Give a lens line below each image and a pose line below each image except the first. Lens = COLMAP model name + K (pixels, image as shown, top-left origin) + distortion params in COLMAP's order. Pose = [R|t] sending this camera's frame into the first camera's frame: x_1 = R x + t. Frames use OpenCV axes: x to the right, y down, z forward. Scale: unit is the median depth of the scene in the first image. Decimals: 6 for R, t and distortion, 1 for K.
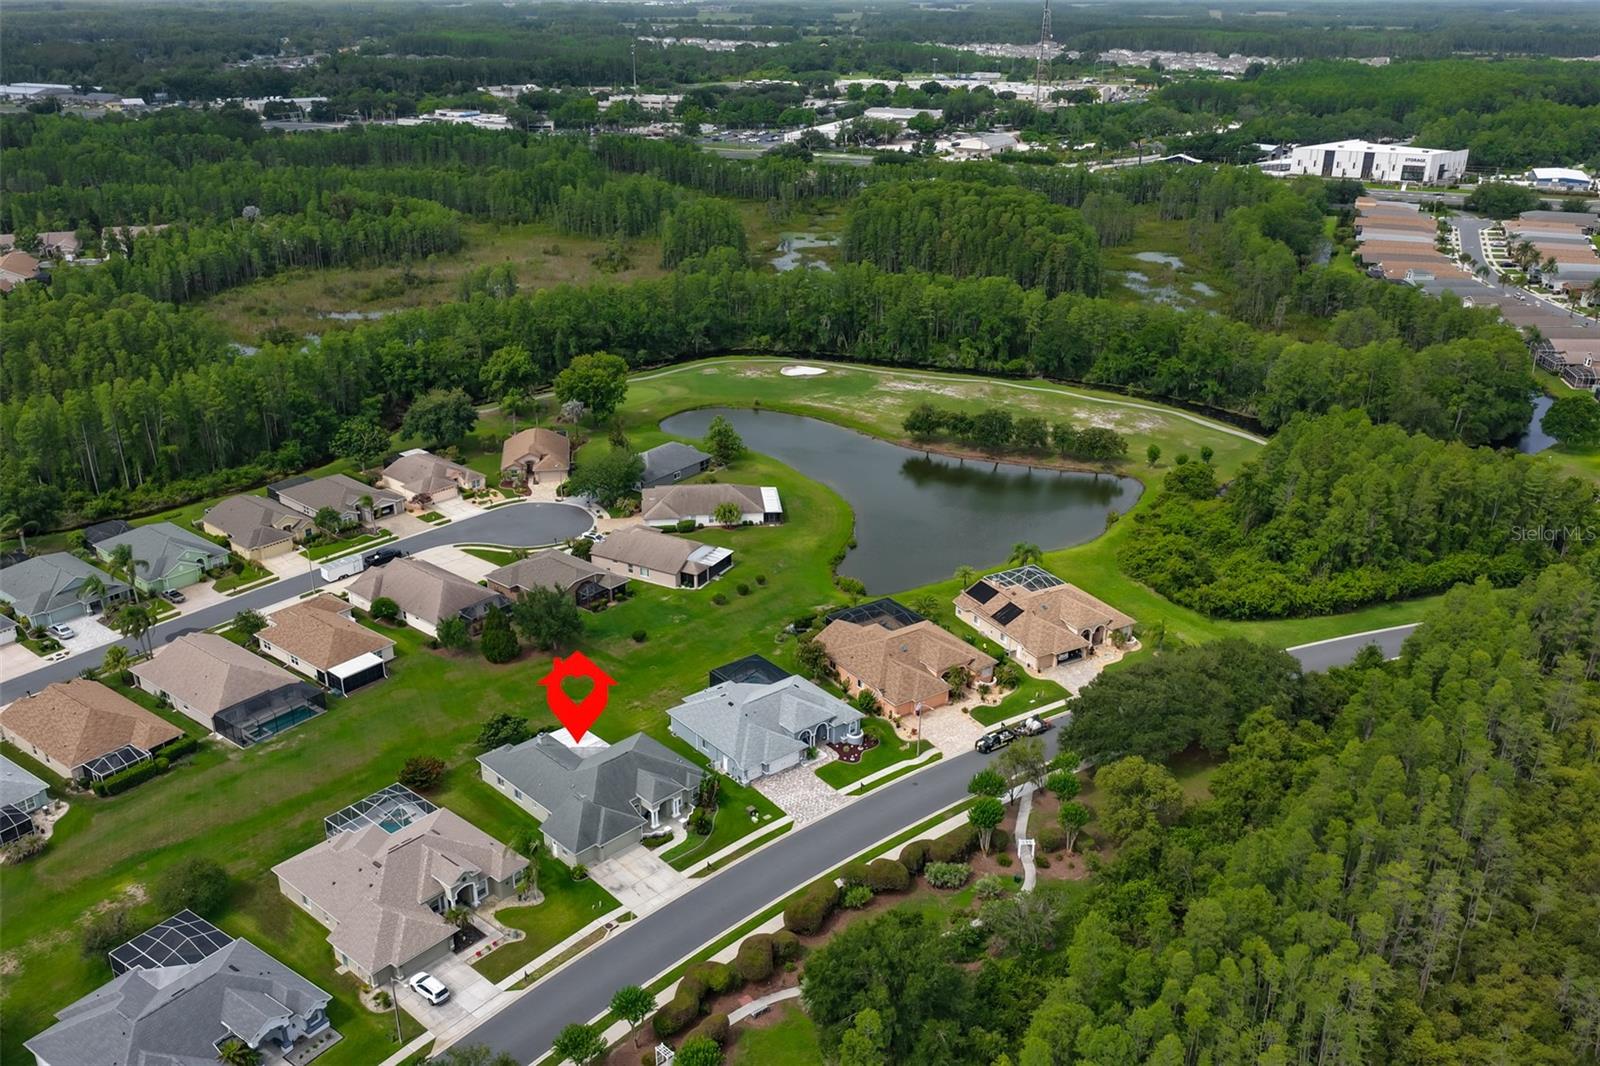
lens RADIAL K [[1335.1, 0, 800.0], [0, 1335.1, 533.0], [0, 0, 1]] dist [-0.011177, 0.036679]
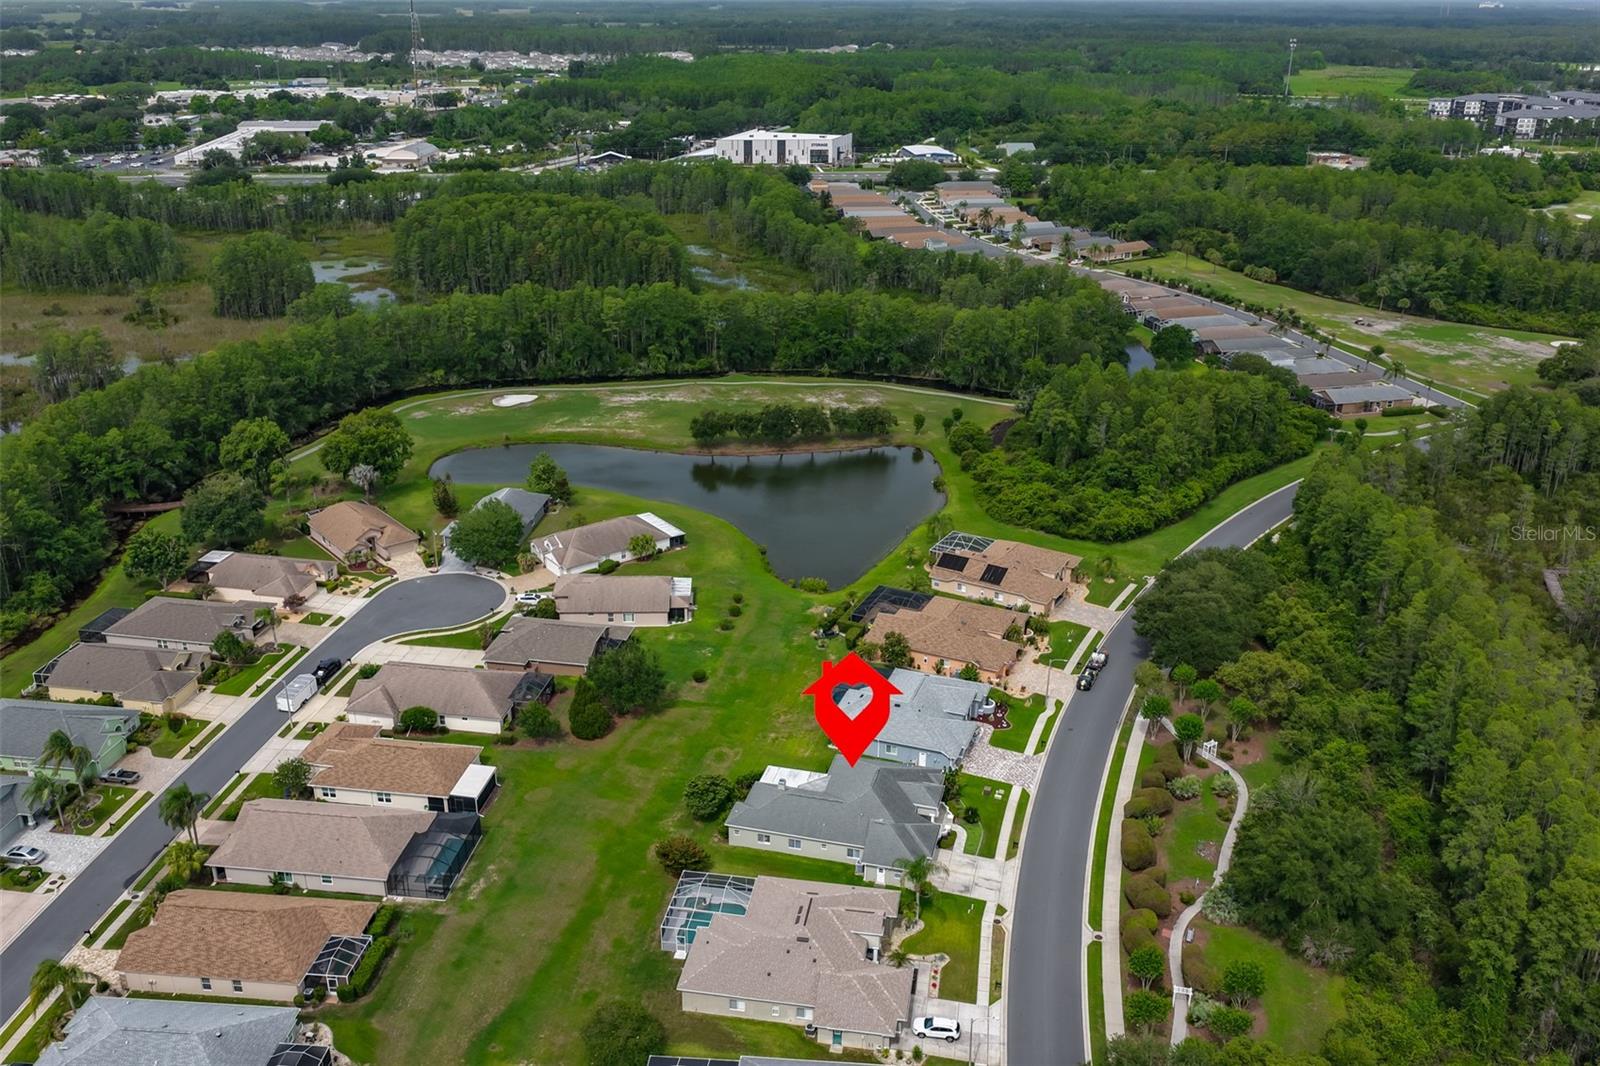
lens RADIAL K [[1335.1, 0, 800.0], [0, 1335.1, 533.0], [0, 0, 1]] dist [-0.011177, 0.036679]
pose [[0.857382, -0.196225, 0.475807, -0.355874], [0.195092, 0.979387, 0.052357, -0.044346], [-0.476273, 0.047936, 0.877990, 0.069794]]
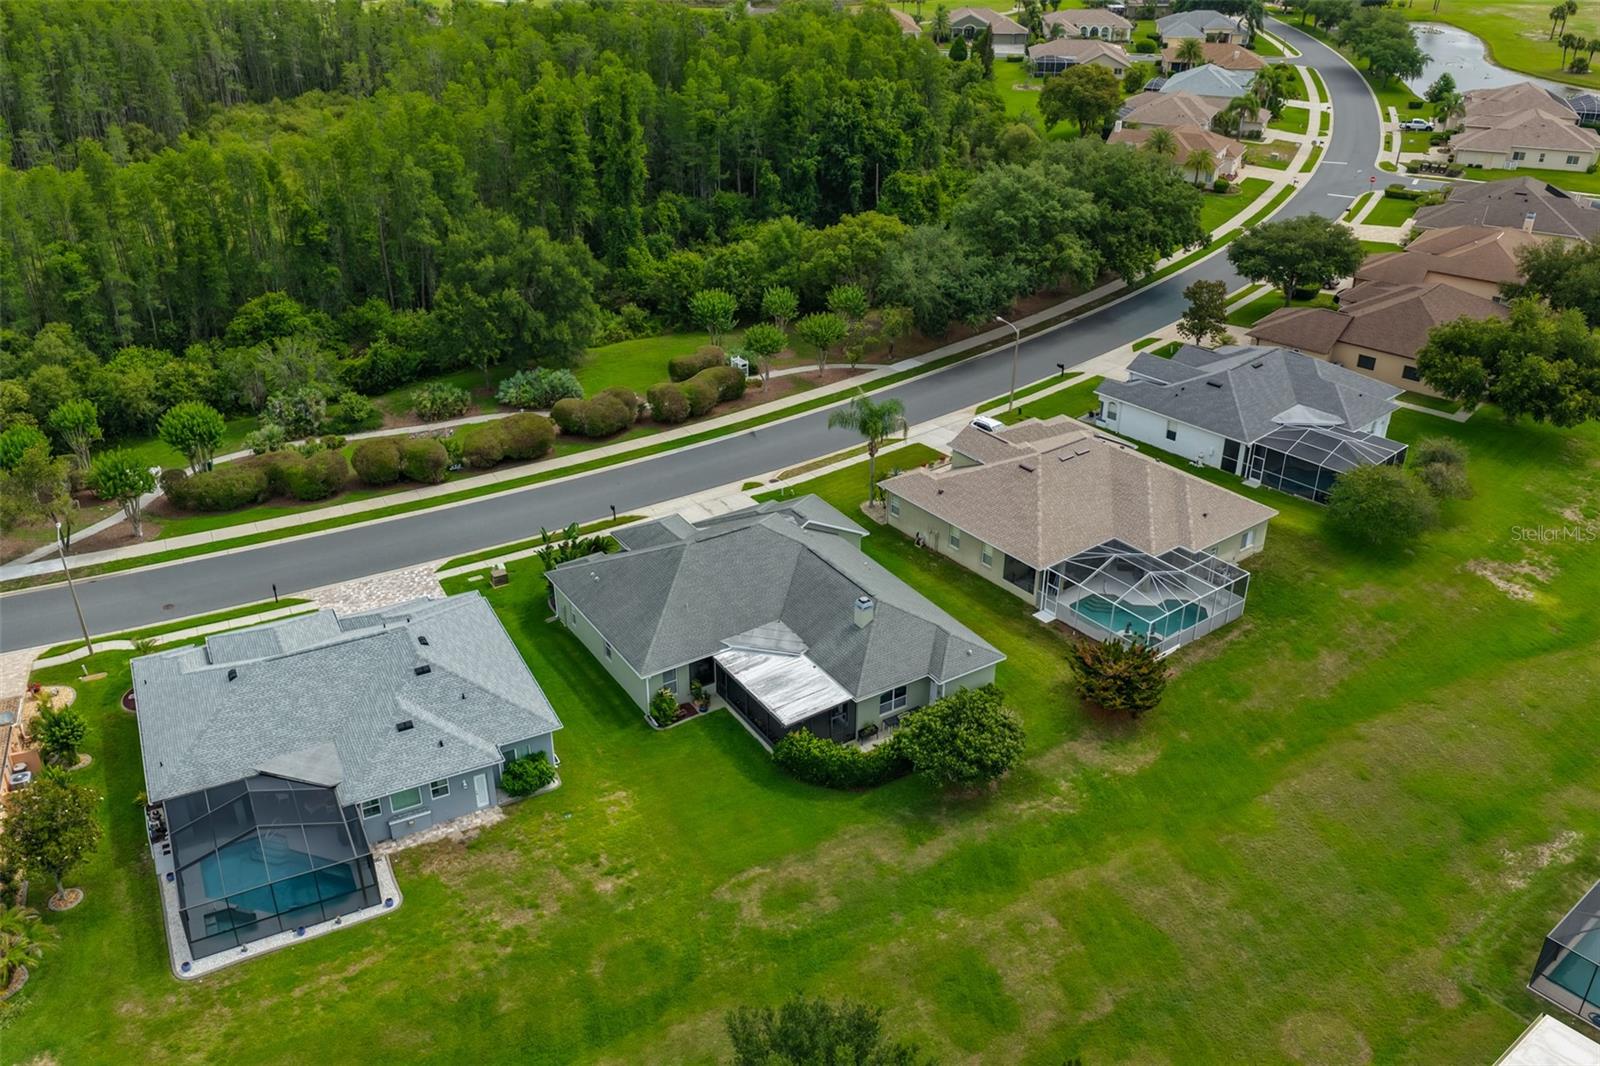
lens RADIAL K [[1335.1, 0, 800.0], [0, 1335.1, 533.0], [0, 0, 1]] dist [-0.011177, 0.036679]
pose [[-0.980647, -0.099804, 0.168436, -0.142548], [0.066059, 0.641197, 0.764527, -0.126569], [-0.184304, 0.760858, -0.622195, 0.737904]]
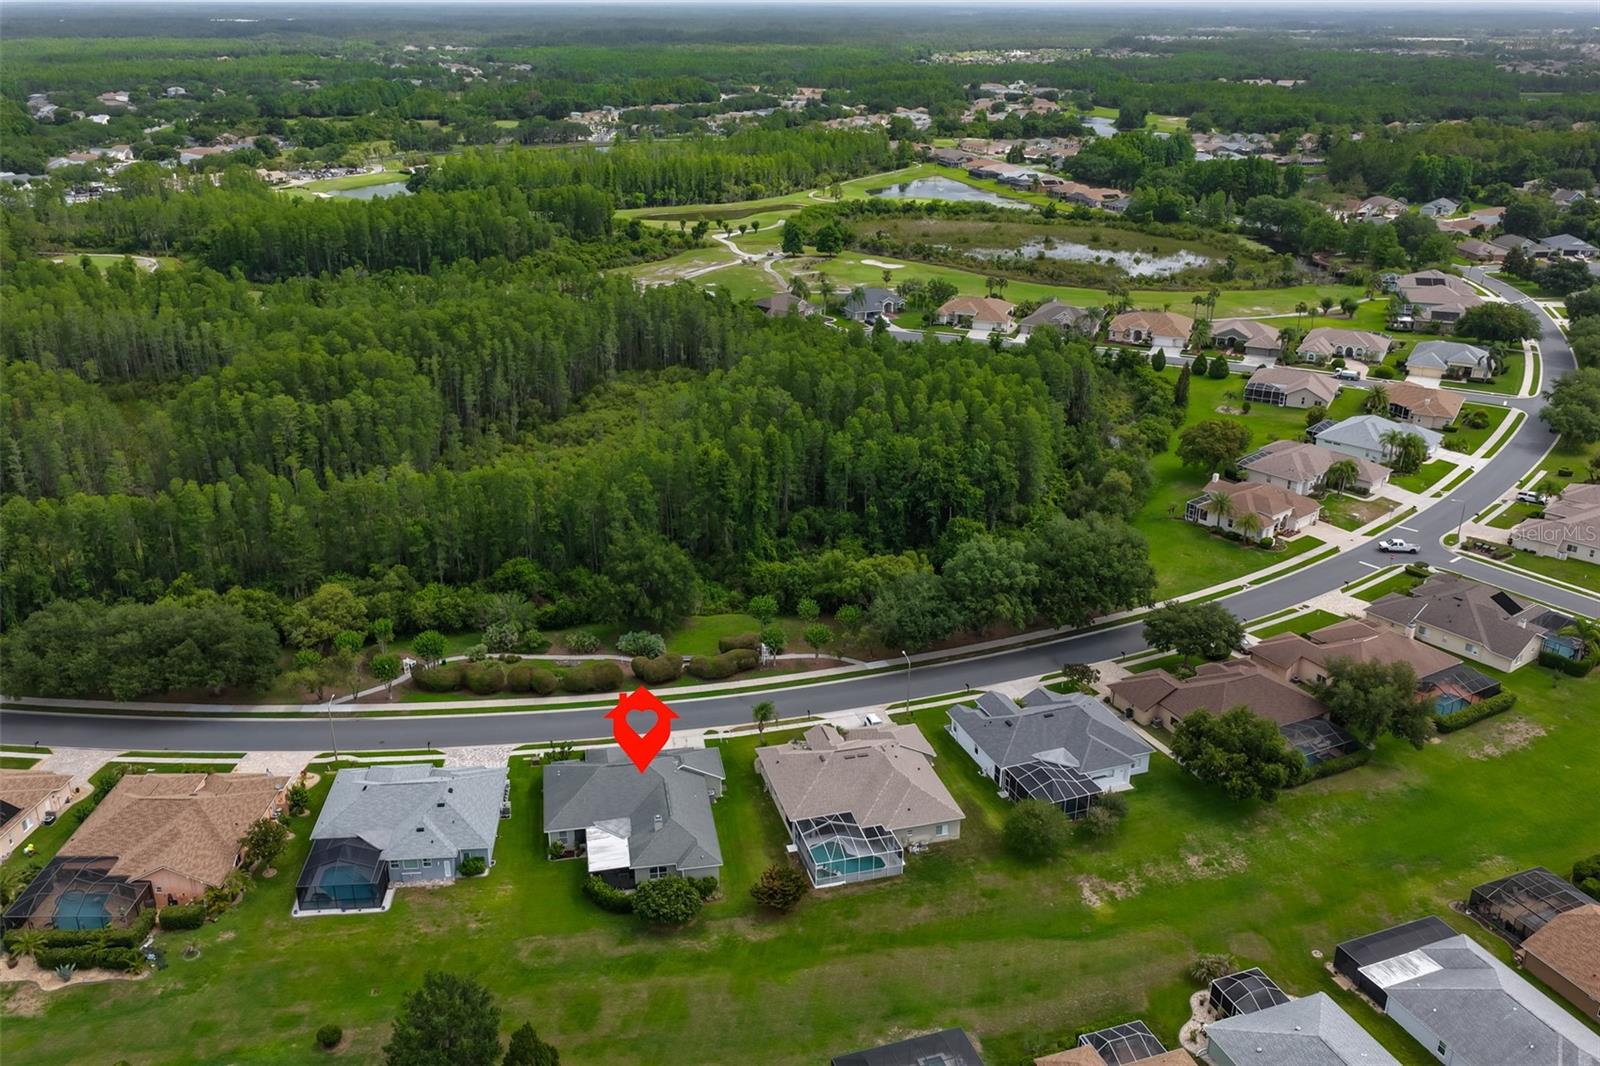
lens RADIAL K [[1335.1, 0, 800.0], [0, 1335.1, 533.0], [0, 0, 1]] dist [-0.011177, 0.036679]
pose [[-0.835706, -0.215515, 0.505123, -0.390008], [0.198912, 0.738541, 0.644198, -0.309017], [-0.511888, 0.638835, -0.574335, 0.774406]]
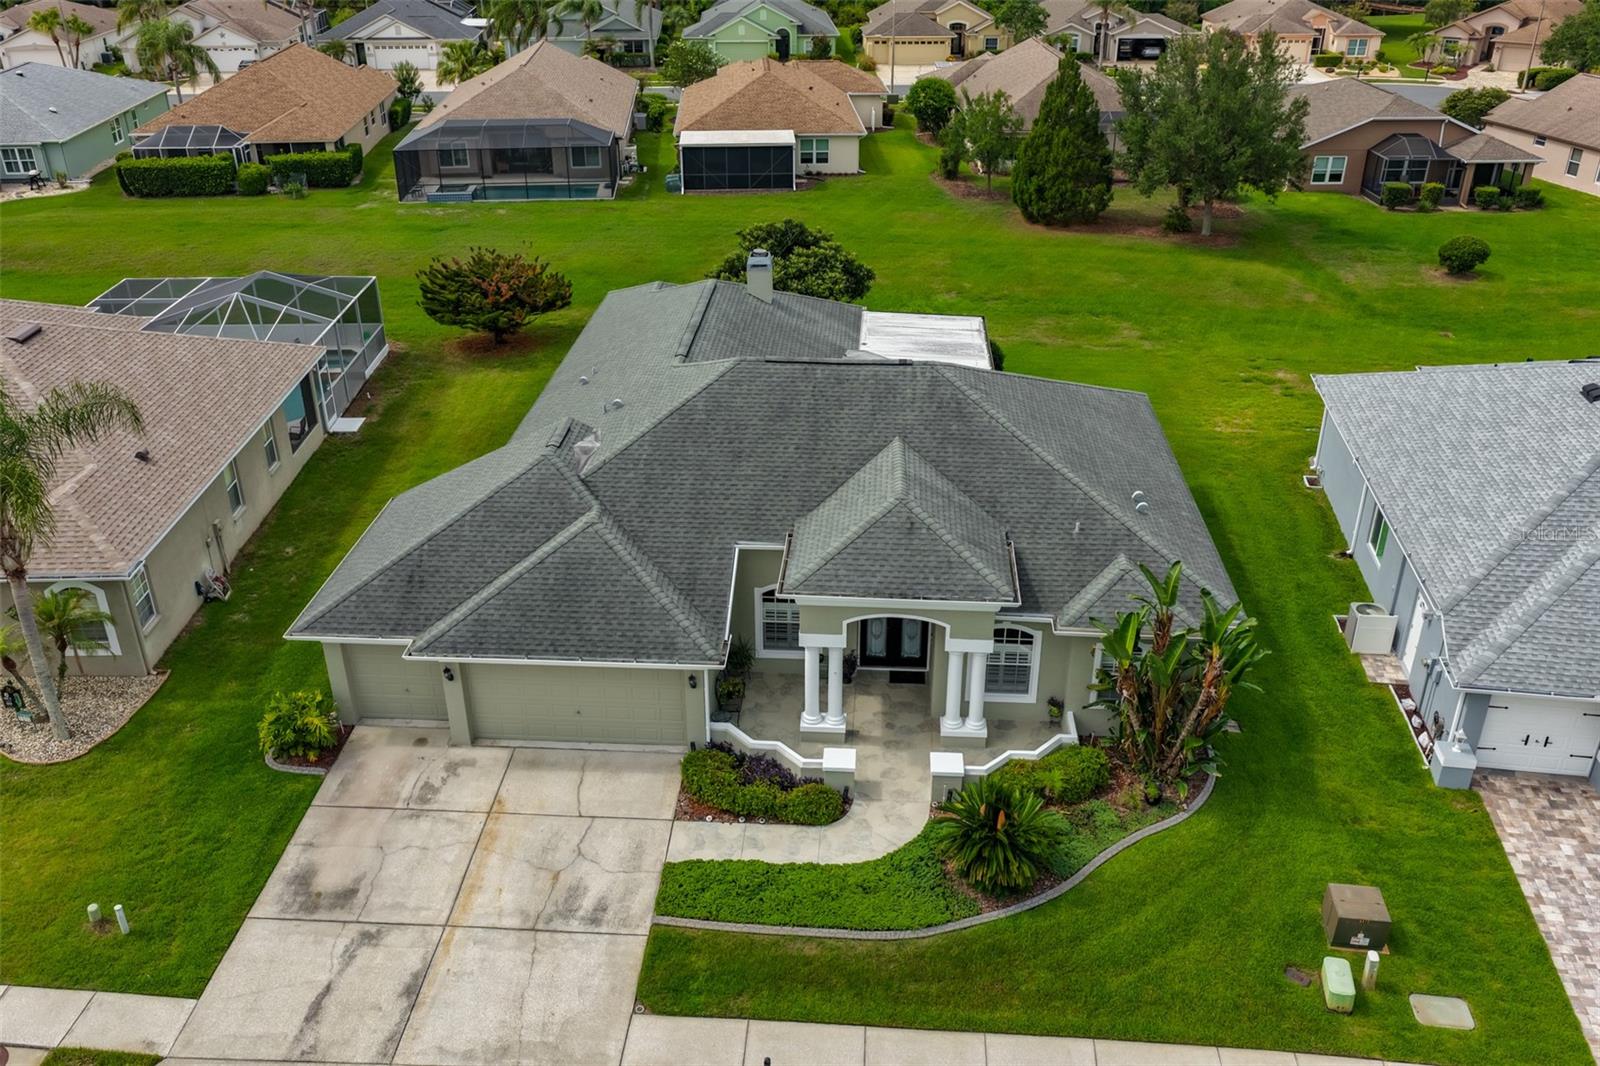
lens RADIAL K [[1335.1, 0, 800.0], [0, 1335.1, 533.0], [0, 0, 1]] dist [-0.011177, 0.036679]
pose [[0.668219, 0.336418, -0.663556, 0.004734], [-0.284053, 0.939718, 0.190380, 0.086897], [0.687603, 0.061270, 0.723497, 0.471675]]
